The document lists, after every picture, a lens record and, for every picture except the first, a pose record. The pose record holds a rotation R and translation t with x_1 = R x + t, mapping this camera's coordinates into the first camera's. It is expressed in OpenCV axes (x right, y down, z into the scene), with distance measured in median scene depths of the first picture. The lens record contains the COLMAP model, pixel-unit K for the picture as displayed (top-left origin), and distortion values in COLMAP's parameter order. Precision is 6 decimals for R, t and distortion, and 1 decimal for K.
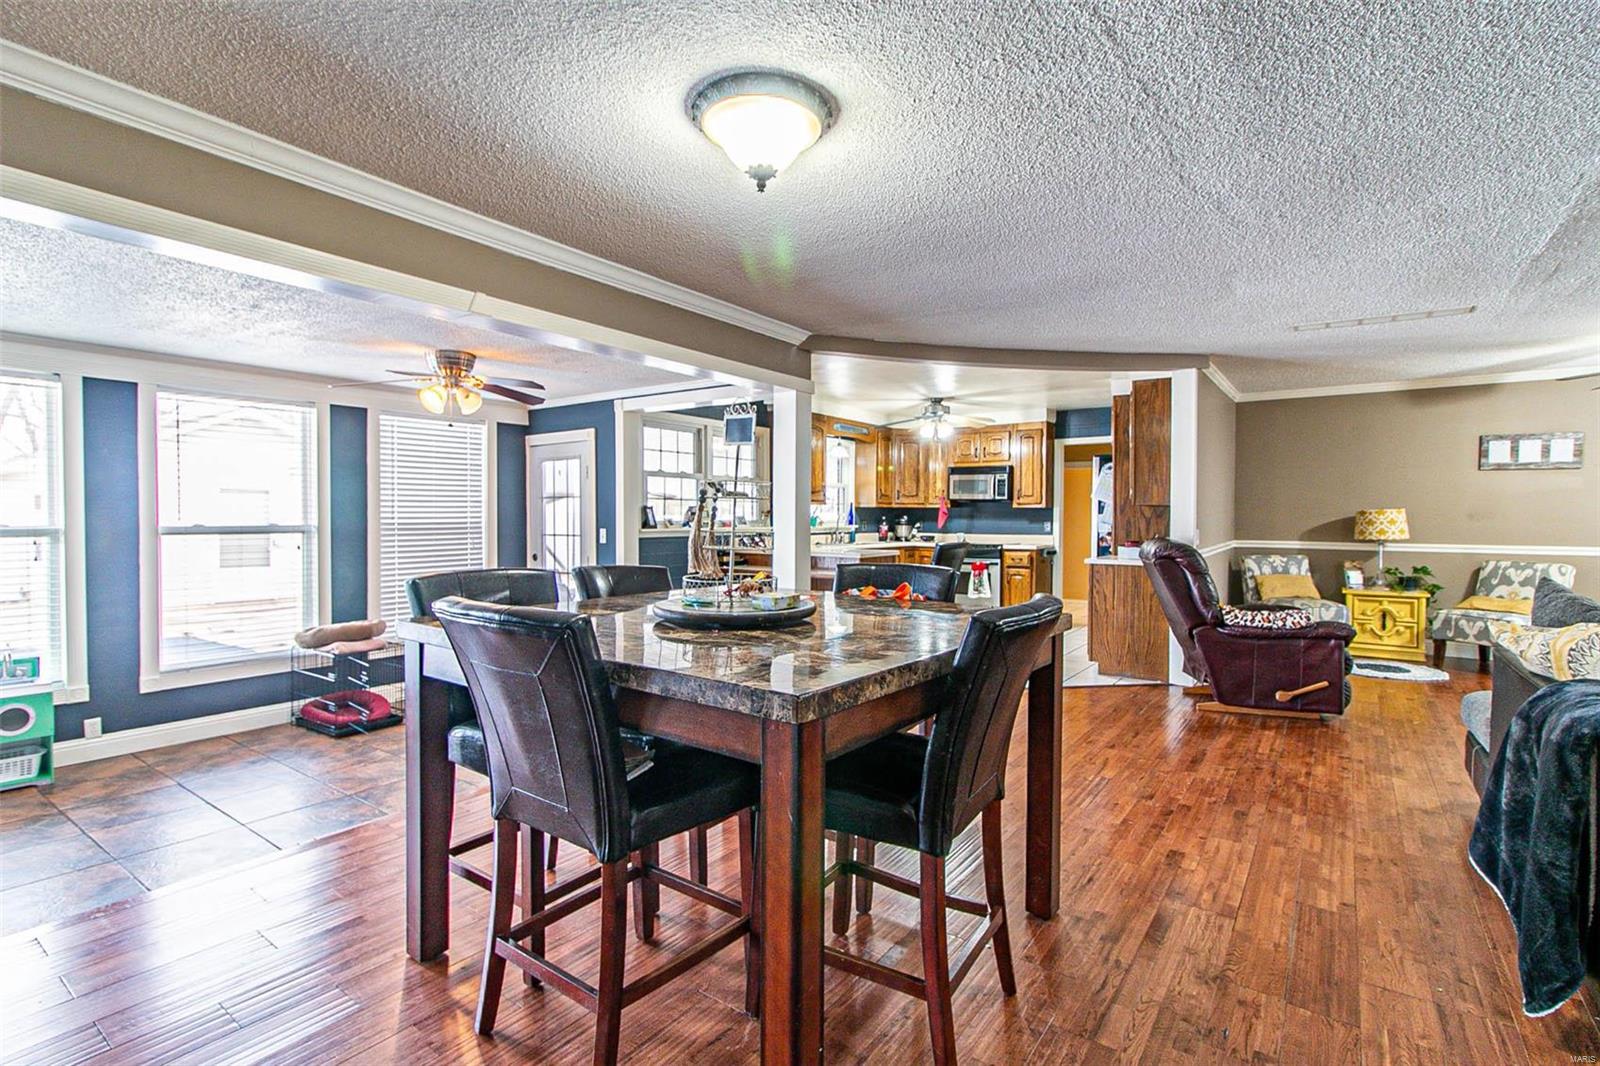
lens RADIAL K [[762.1, 0, 797.4], [0, 762.1, 527.8], [0, 0, 1]] dist [0.002262, 0.000833]
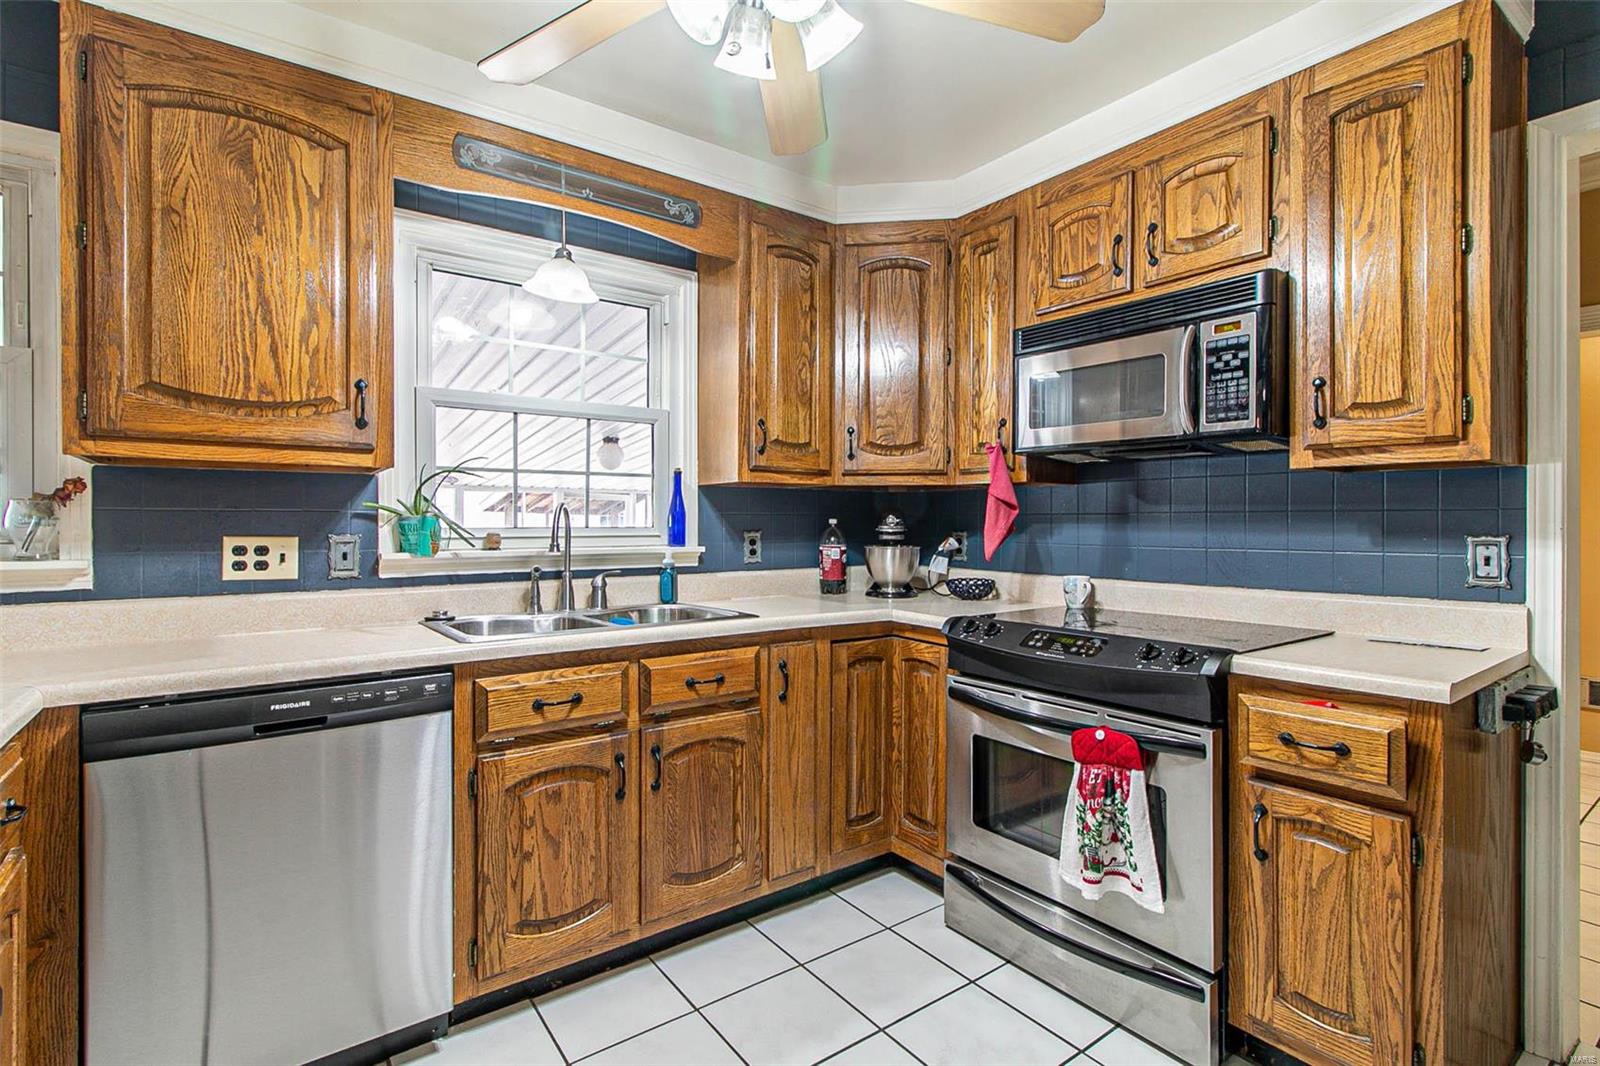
lens RADIAL K [[762.1, 0, 796.1], [0, 762.1, 526.8], [0, 0, 1]] dist [0.002262, 0.000833]
pose [[0.951715, -0.002874, -0.306970, 0.283977], [-0.001196, 0.999914, -0.013072, -0.009912], [0.306981, 0.012808, 0.951629, 0.989292]]
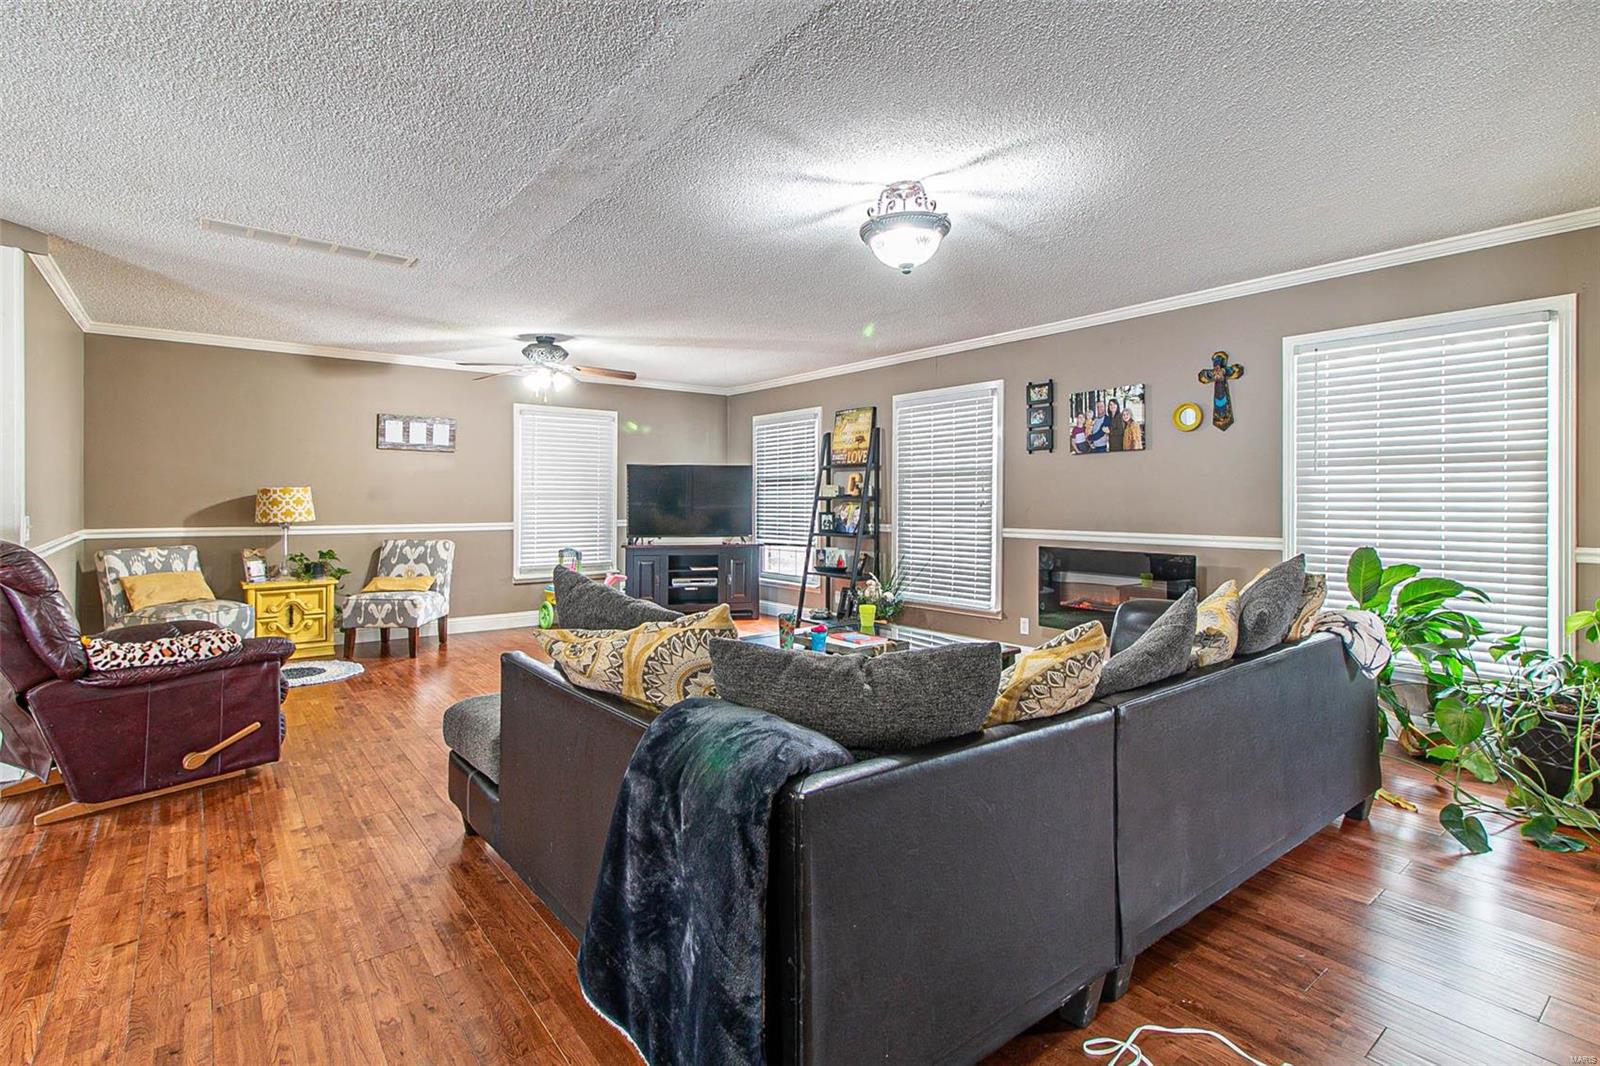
lens RADIAL K [[762.1, 0, 785.7], [0, 762.1, 499.0], [0, 0, 1]] dist [0.002262, 0.000833]
pose [[0.281785, -0.001916, 0.959476, 0.096104], [0.013105, 0.999912, -0.001852, -0.001755], [-0.959388, 0.013096, 0.281785, 0.215502]]
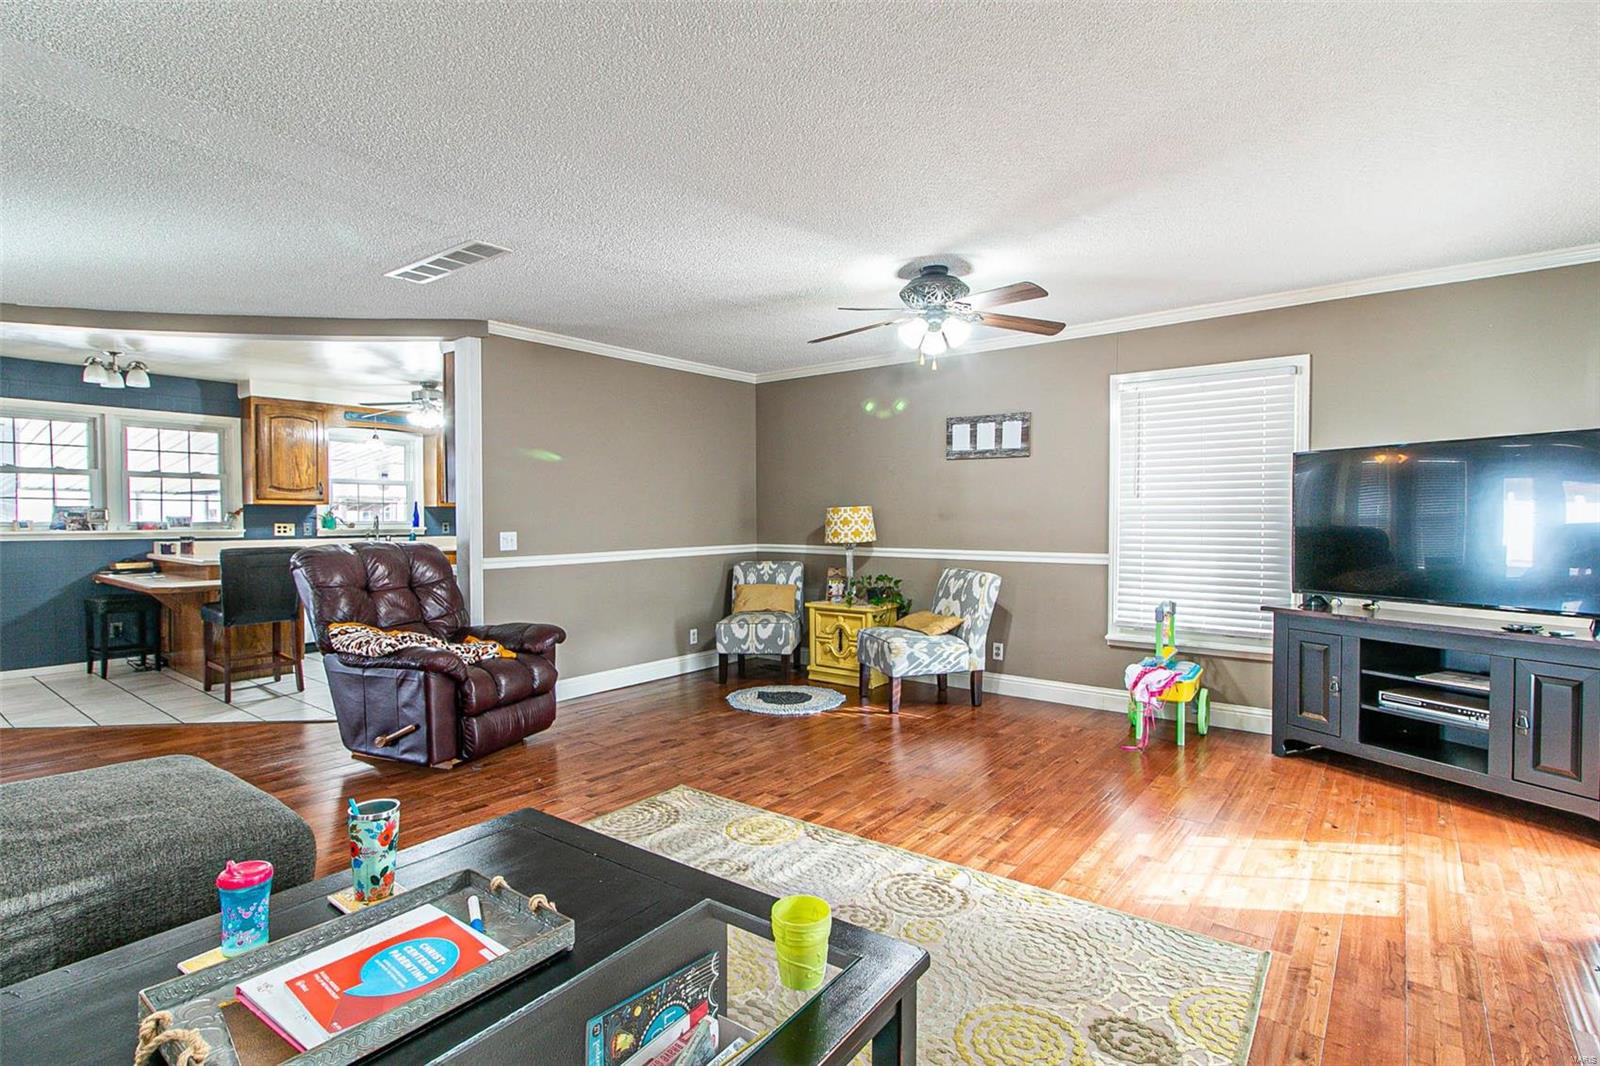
lens RADIAL K [[762.1, 0, 797.2], [0, 762.1, 534.6], [0, 0, 1]] dist [0.002262, 0.000833]
pose [[0.999454, -0.002015, -0.032986, 0.746813], [0.002215, 0.999979, 0.006039, 0.001036], [0.032973, -0.006109, 0.999438, 0.160252]]
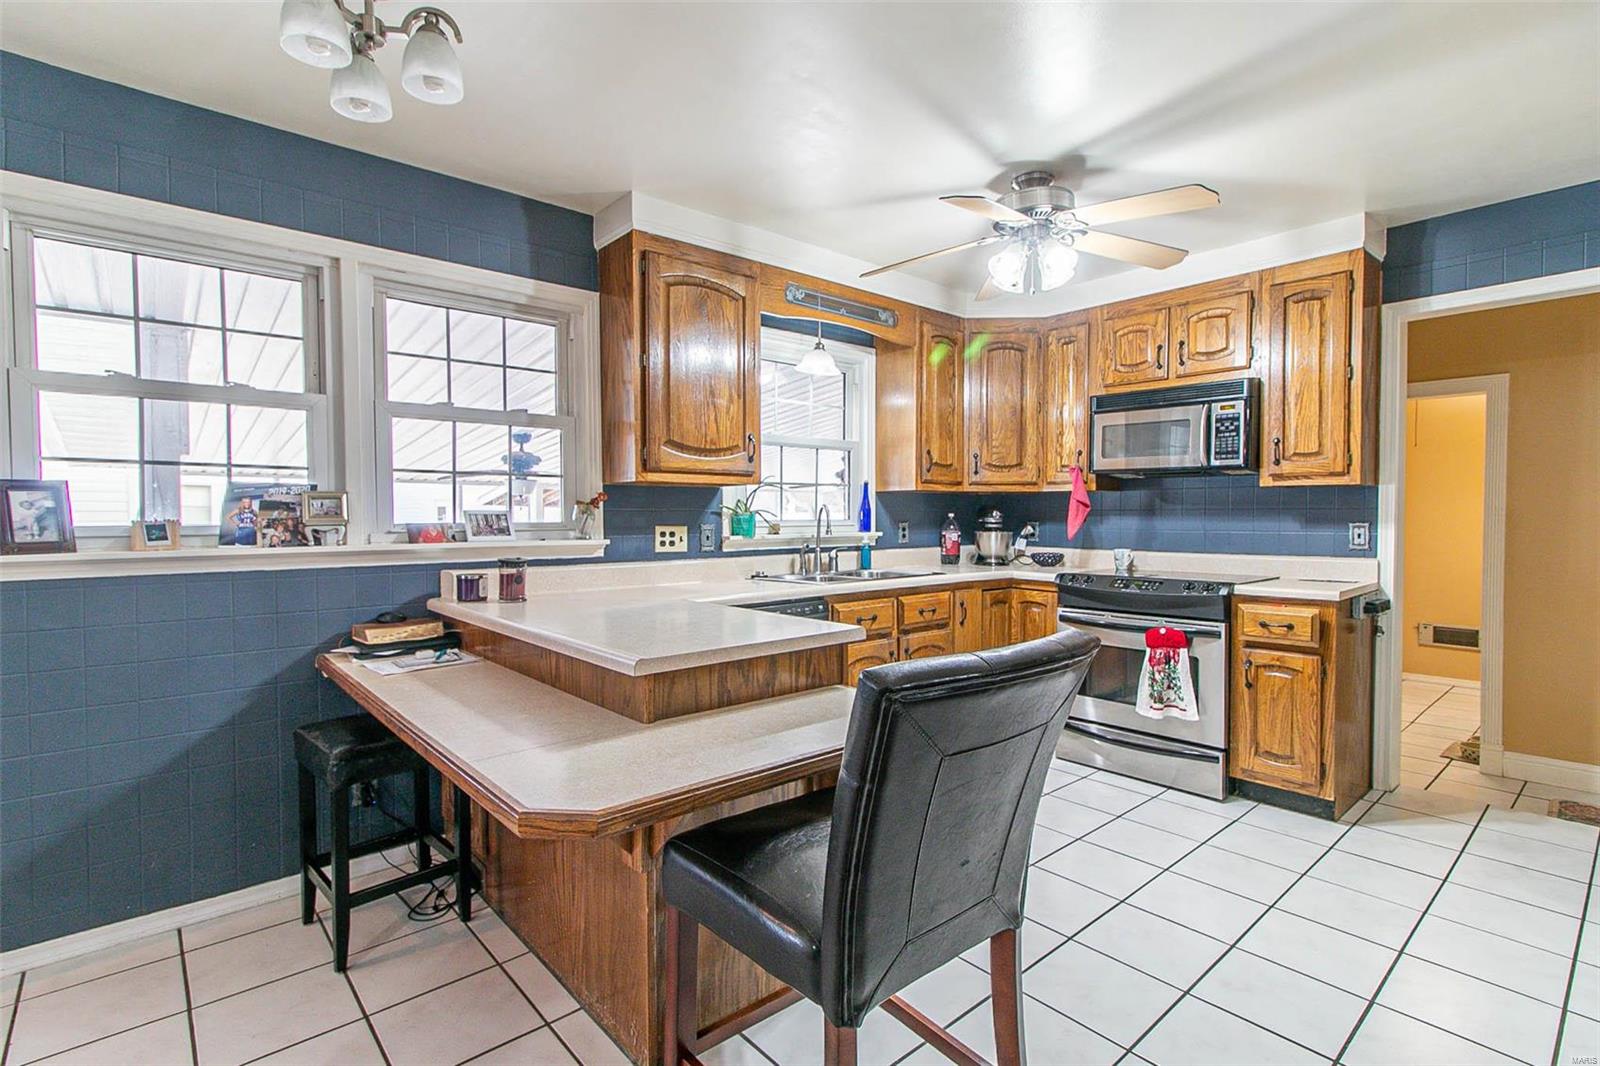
lens RADIAL K [[762.1, 0, 800.0], [0, 762.1, 536.7], [0, 0, 1]] dist [0.002262, 0.000833]
pose [[0.975337, -0.000594, -0.220721, 0.181622], [0.003152, 0.999932, 0.011237, -0.008020], [0.220699, -0.011656, 0.975272, 0.741137]]
